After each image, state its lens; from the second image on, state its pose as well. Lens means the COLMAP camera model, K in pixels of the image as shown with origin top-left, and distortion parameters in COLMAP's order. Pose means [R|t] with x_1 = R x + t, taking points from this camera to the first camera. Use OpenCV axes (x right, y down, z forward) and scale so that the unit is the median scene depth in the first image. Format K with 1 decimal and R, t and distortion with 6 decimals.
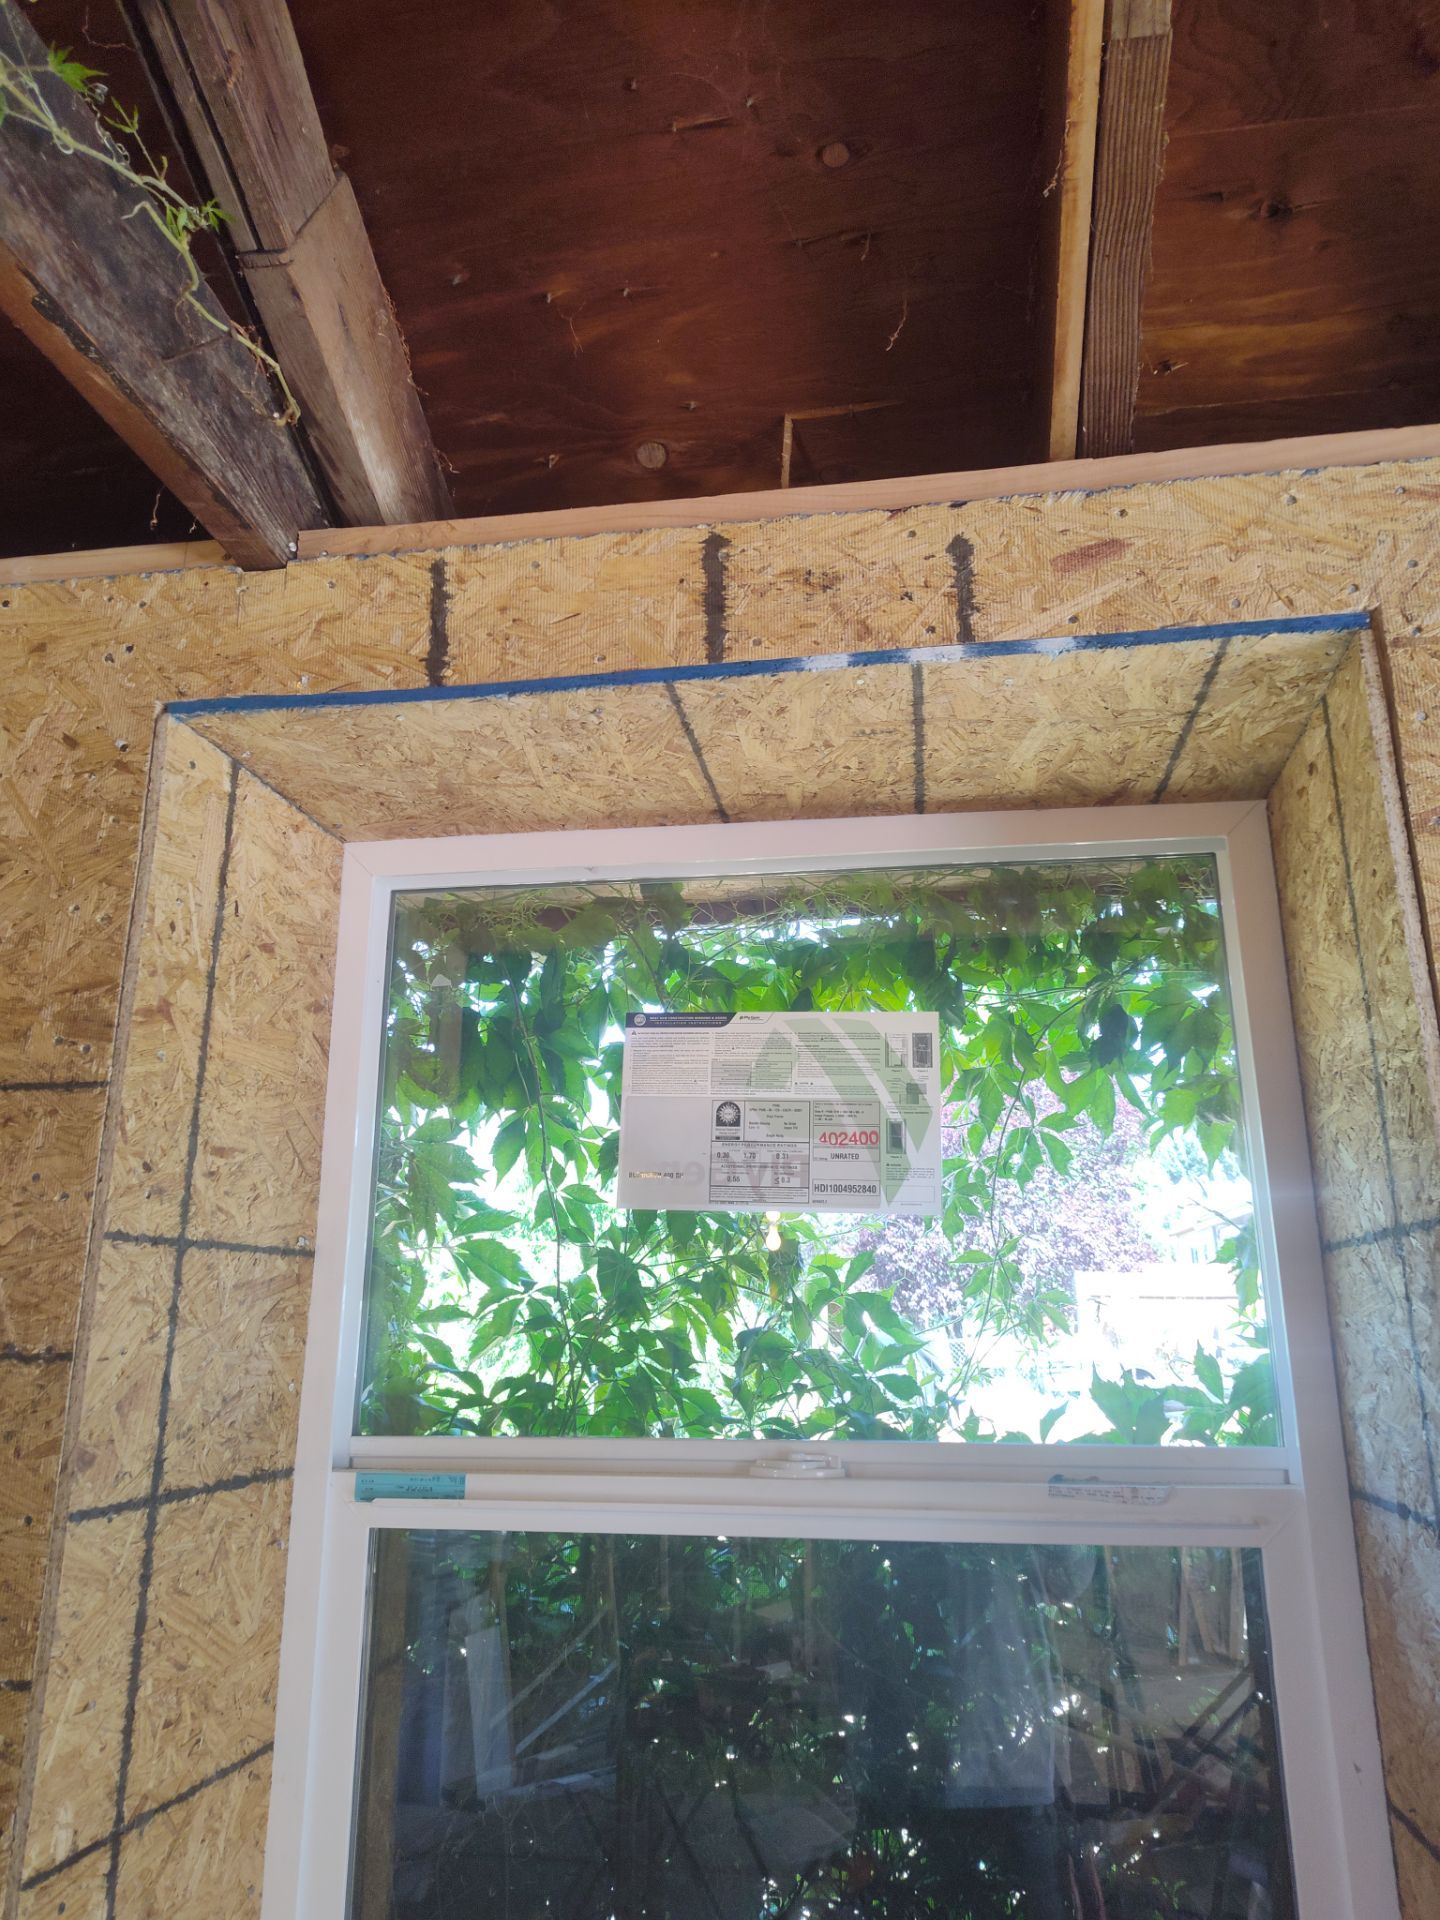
lens RADIAL K [[1294.0, 0, 723.6], [0, 1294.0, 955.2], [0, 0, 1]] dist [0.051716, -0.056334]
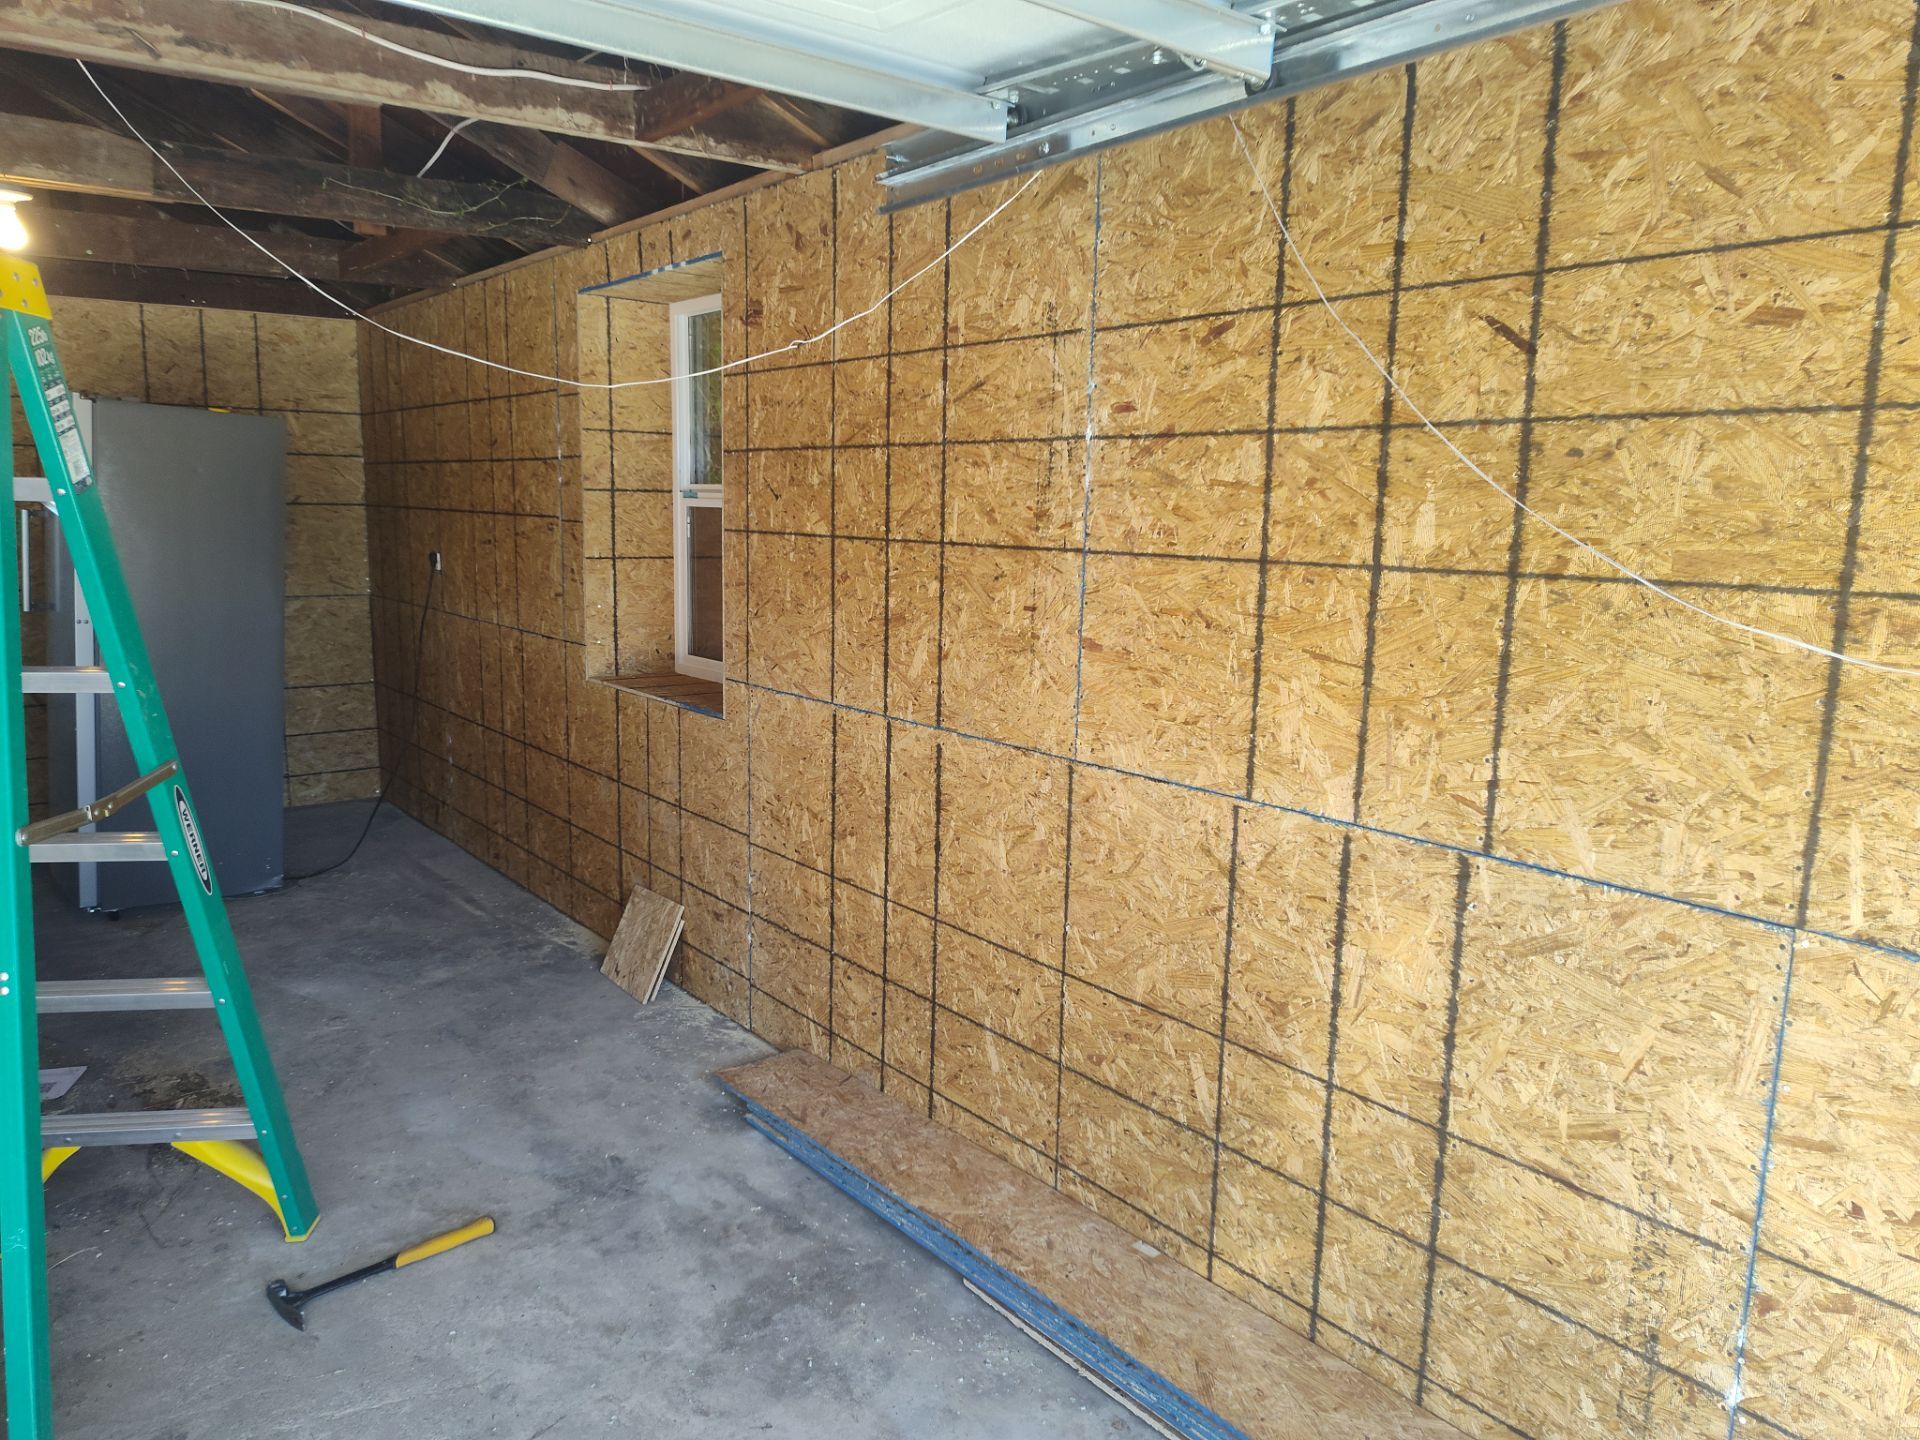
lens RADIAL K [[1294.0, 0, 956.5], [0, 1294.0, 709.4], [0, 0, 1]] dist [0.051716, -0.056334]
pose [[0.738648, 0.119792, -0.663362, 3.138875], [0.161879, 0.923764, 0.347067, -0.208541], [0.654366, -0.363745, 0.662945, -1.287506]]
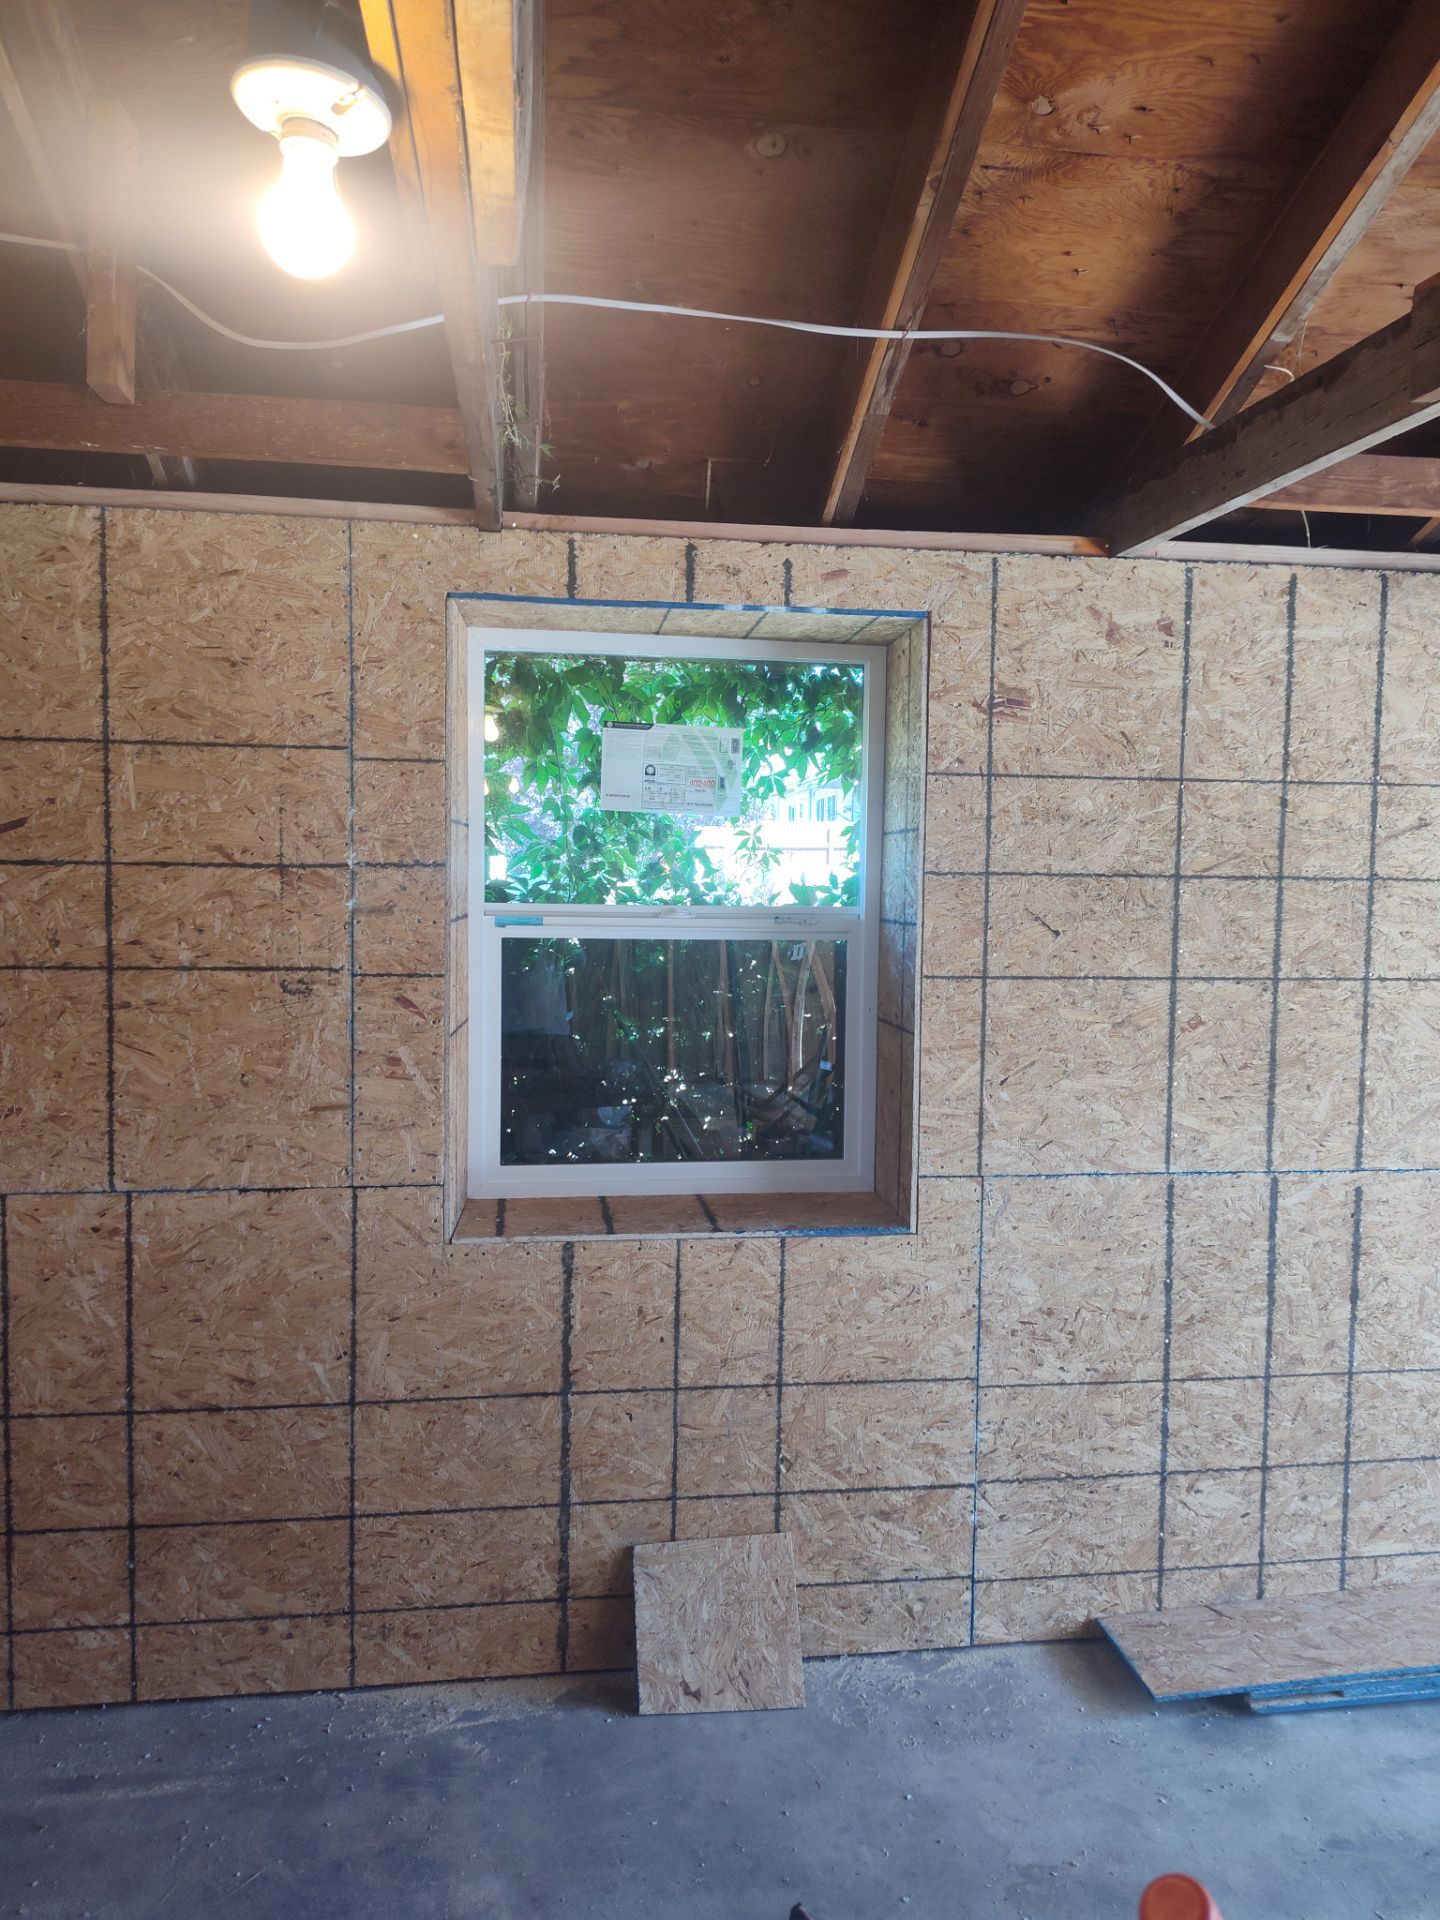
lens RADIAL K [[1294.0, 0, 719.9], [0, 1294.0, 944.9], [0, 0, 1]] dist [0.051716, -0.056334]
pose [[0.959043, -0.002504, 0.283250, -0.623199], [-0.090809, 0.944465, 0.315816, -0.375027], [-0.268311, -0.328603, 0.905555, -1.409891]]
